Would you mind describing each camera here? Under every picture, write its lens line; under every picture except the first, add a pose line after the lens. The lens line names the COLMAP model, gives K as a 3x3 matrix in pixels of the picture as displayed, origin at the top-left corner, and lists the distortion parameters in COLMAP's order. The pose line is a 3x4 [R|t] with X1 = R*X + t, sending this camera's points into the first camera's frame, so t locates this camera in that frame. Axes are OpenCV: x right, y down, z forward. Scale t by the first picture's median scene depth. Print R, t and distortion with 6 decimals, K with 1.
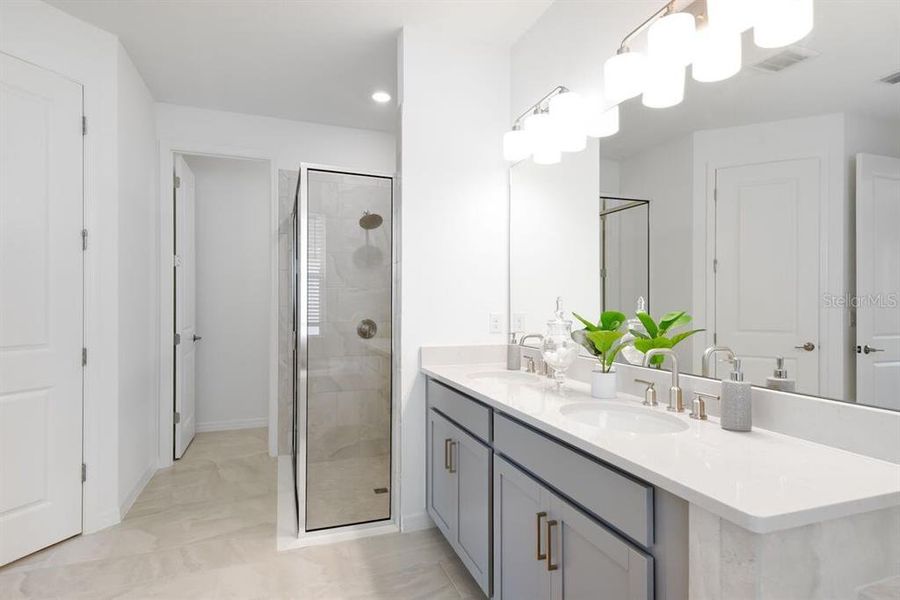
lens RADIAL K [[411.7, 0, 450.0], [0, 411.7, 300.0], [0, 0, 1]] dist [0.012369, -0.010539]
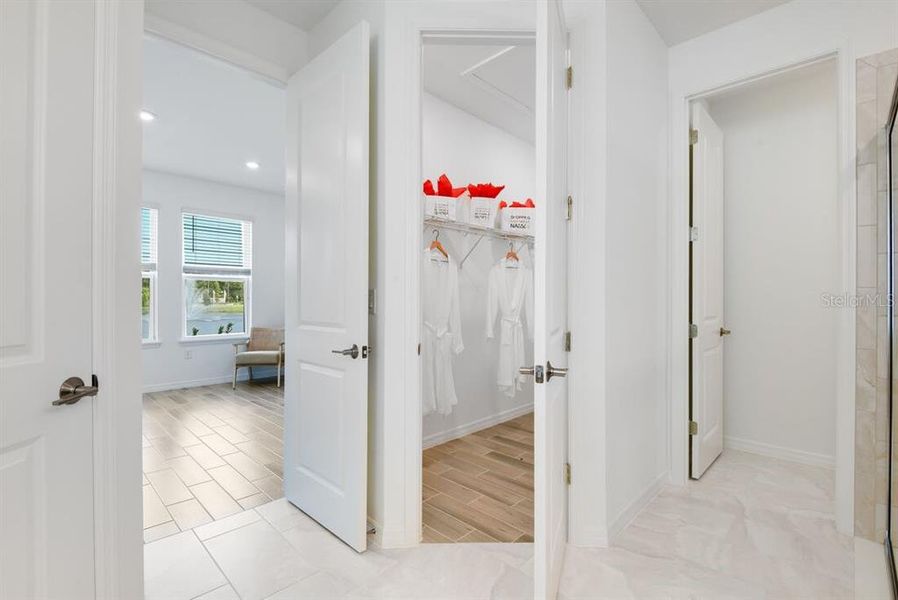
lens RADIAL K [[410.8, 0, 449.0], [0, 410.8, 300.0], [0, 0, 1]] dist [0.012369, -0.010539]
pose [[0.389255, 0.006326, -0.921108, -0.101082], [0.008694, 0.999907, 0.010542, 0.020809], [0.921089, -0.012112, 0.389163, 0.236845]]
